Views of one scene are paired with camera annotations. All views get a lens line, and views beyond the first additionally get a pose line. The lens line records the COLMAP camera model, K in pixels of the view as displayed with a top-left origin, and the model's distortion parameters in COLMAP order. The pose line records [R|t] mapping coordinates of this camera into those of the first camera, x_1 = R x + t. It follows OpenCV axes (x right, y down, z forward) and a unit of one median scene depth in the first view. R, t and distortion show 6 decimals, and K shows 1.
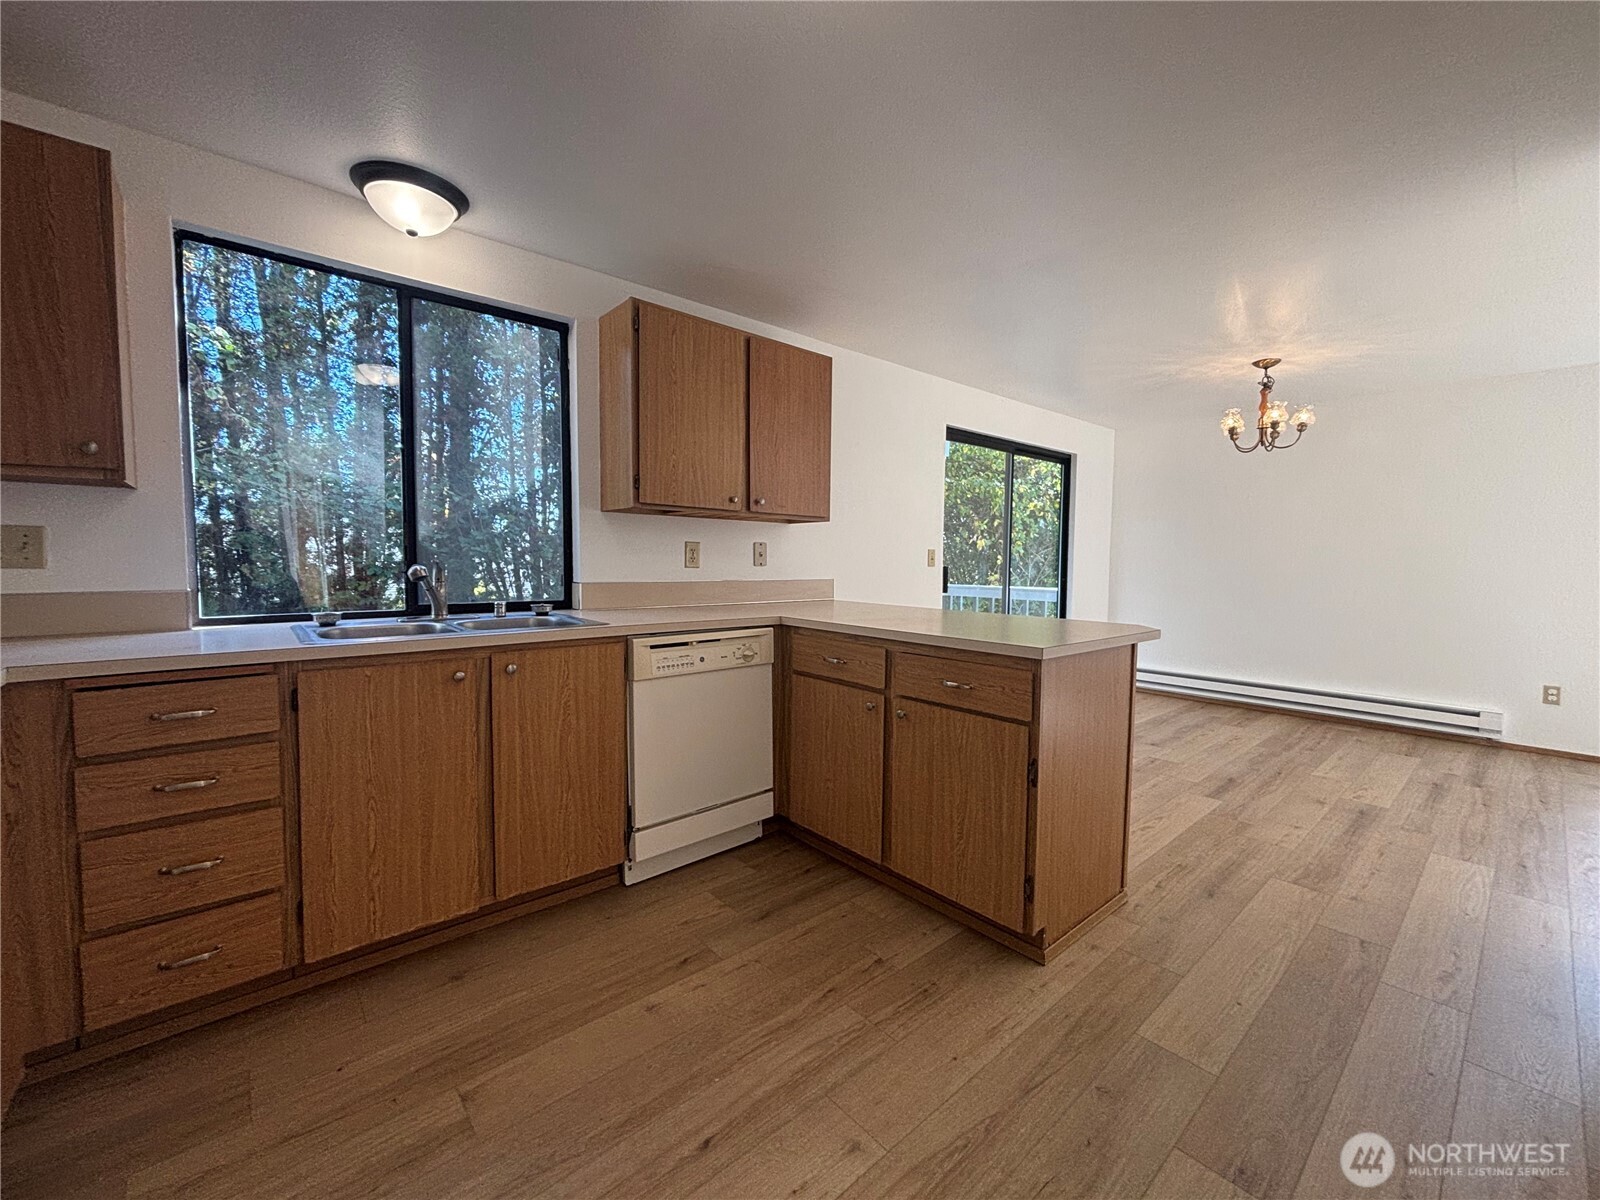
lens RADIAL K [[644.7, 0, 800.0], [0, 644.7, 600.0], [0, 0, 1]] dist [-0.002909, 0.000188]
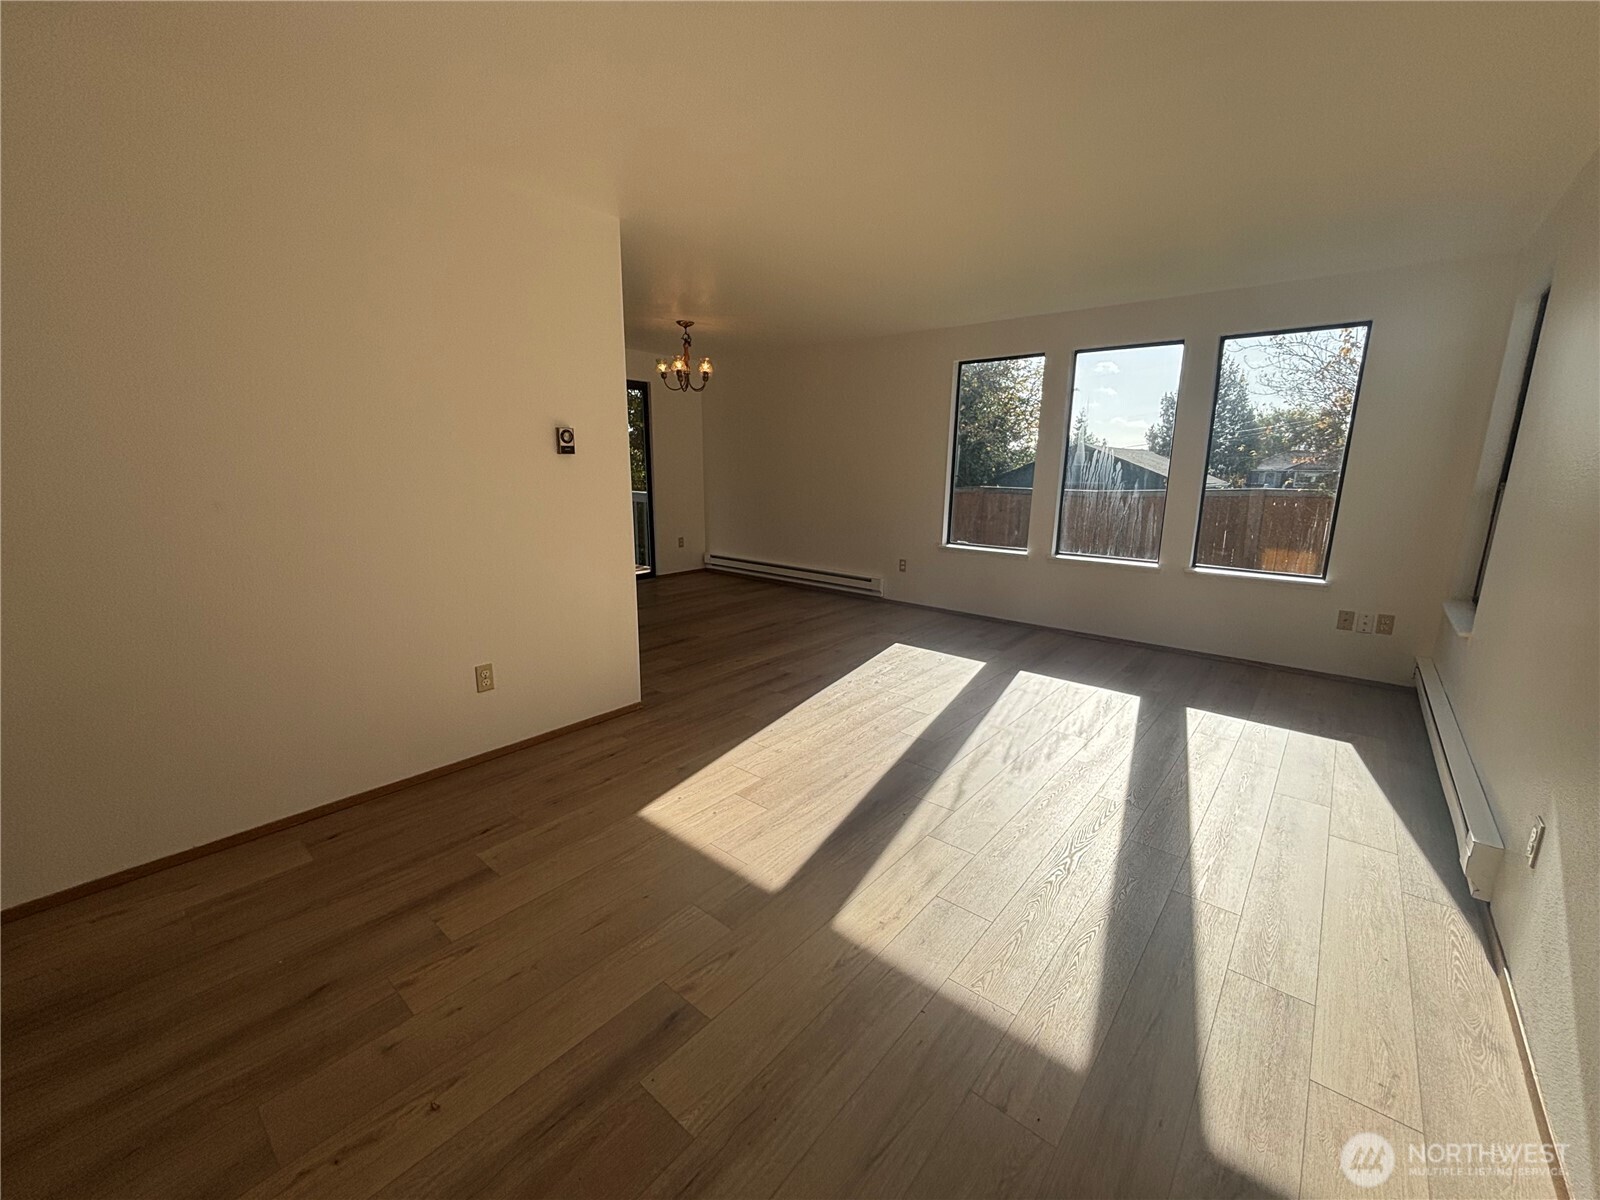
lens RADIAL K [[649.2, 0, 806.0], [0, 649.2, 599.3], [0, 0, 1]] dist [0.003650, 0.000138]
pose [[0.986843, -0.032051, 0.158472, 1.183553], [0.008222, 0.988834, 0.148792, 0.002348], [-0.161472, -0.145531, 0.976088, -0.720402]]
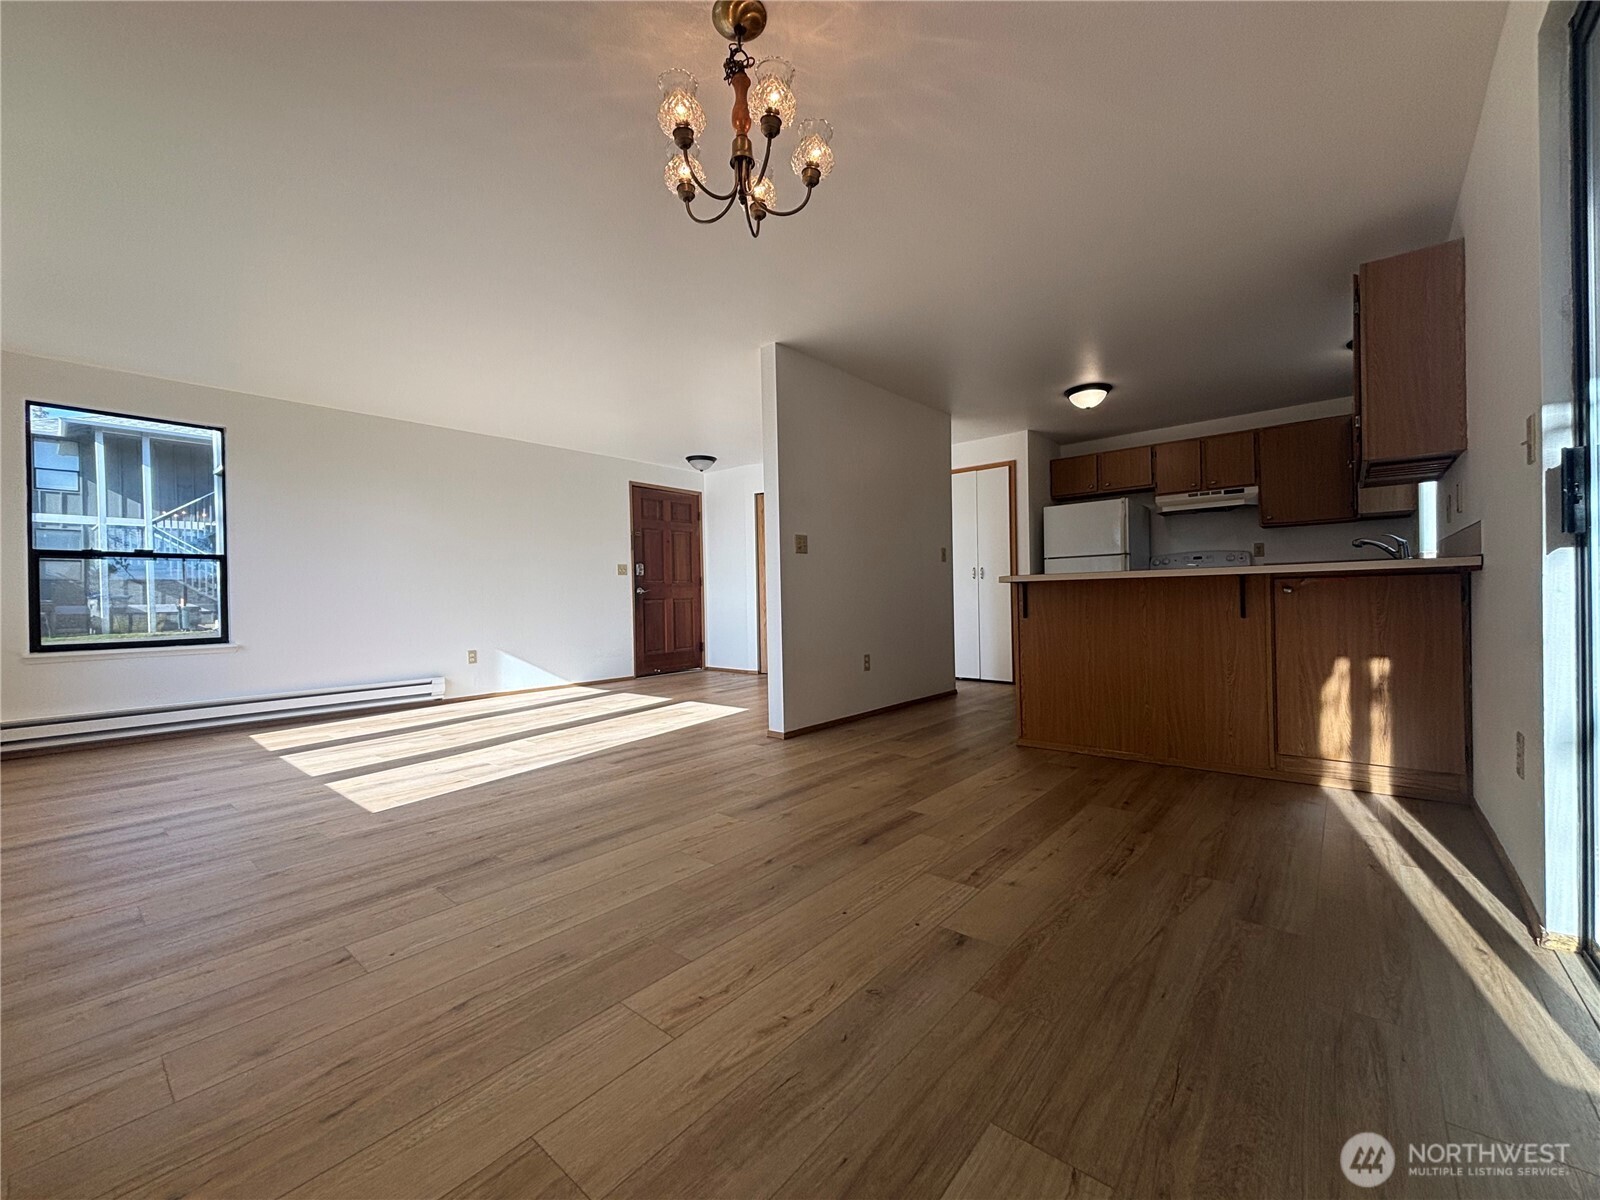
lens RADIAL K [[644.7, 0, 800.0], [0, 644.7, 600.0], [0, 0, 1]] dist [-0.002909, 0.000188]
pose [[-0.988451, 0.011720, -0.151086, 1.206650], [0.001993, 0.997924, 0.064377, 0.001732], [0.151527, 0.063332, -0.986422, 2.337967]]
